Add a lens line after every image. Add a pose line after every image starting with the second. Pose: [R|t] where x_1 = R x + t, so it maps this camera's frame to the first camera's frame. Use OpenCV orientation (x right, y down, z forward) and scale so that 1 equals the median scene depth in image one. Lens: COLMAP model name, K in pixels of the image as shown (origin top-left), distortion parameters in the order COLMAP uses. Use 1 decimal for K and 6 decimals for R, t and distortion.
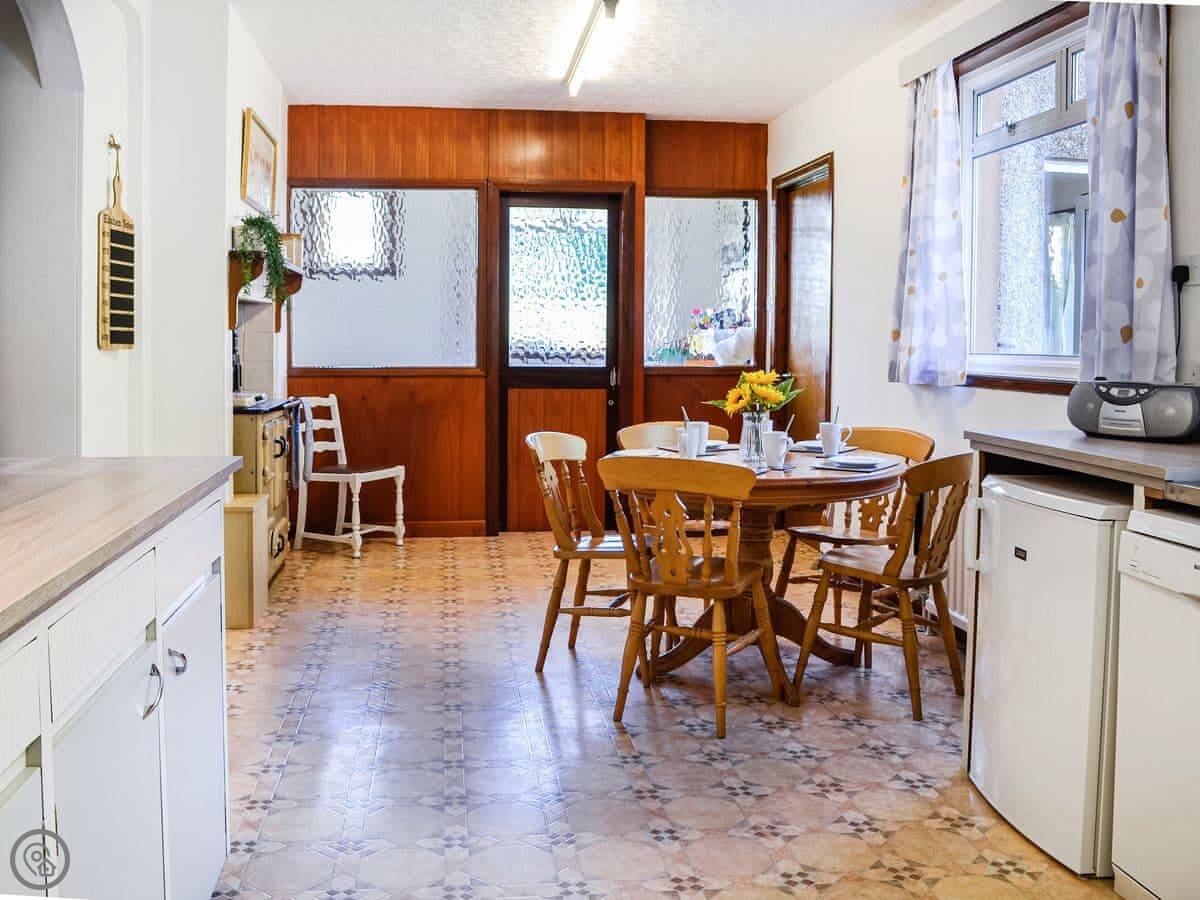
lens RADIAL K [[1143.5, 0, 596.4], [0, 1143.5, 364.1], [0, 0, 1]] dist [-0.045861, -0.016229]
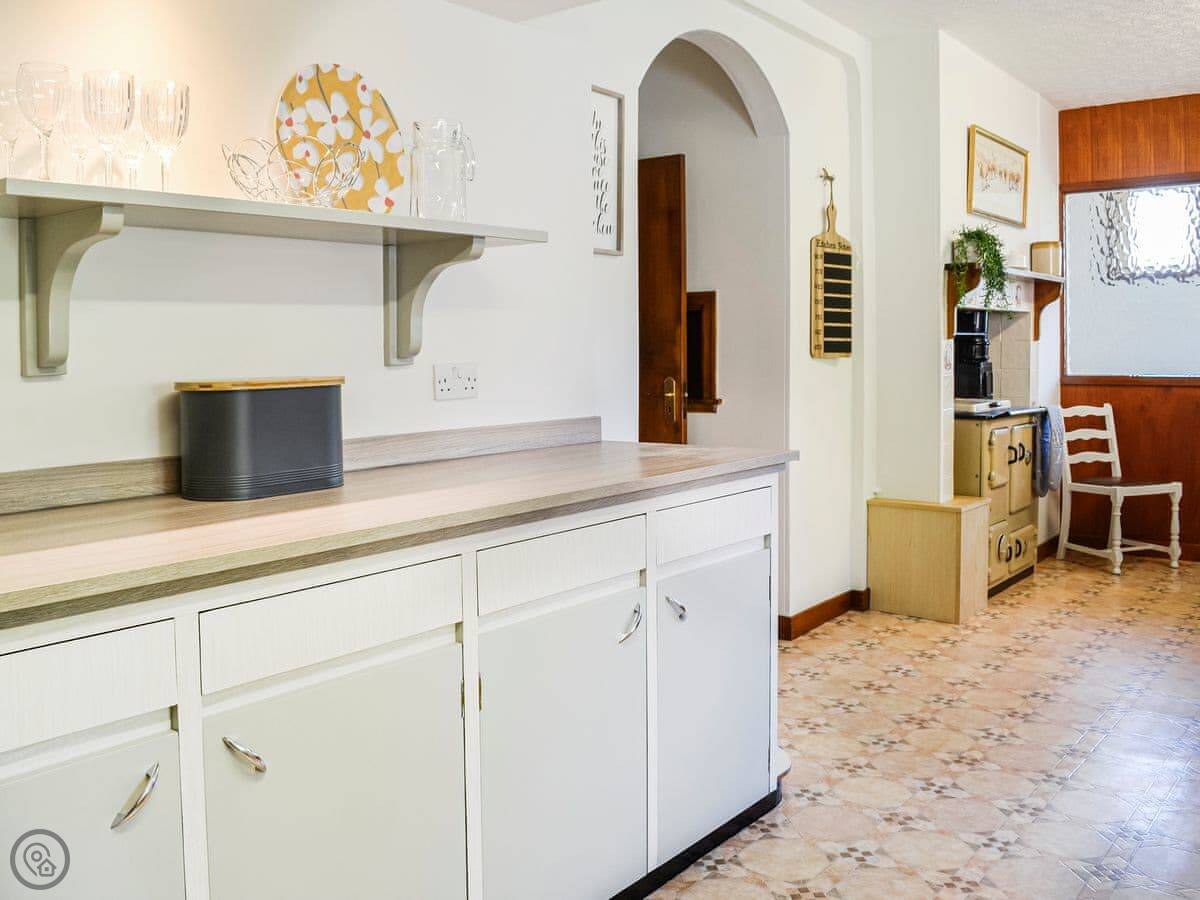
lens RADIAL K [[1143.5, 0, 596.4], [0, 1143.5, 364.1], [0, 0, 1]] dist [-0.045861, -0.016229]
pose [[0.717975, 0.002588, -0.696064, 0.160945], [-0.007404, 0.999965, -0.003919, -0.000136], [0.696029, 0.007968, 0.717969, 0.013257]]
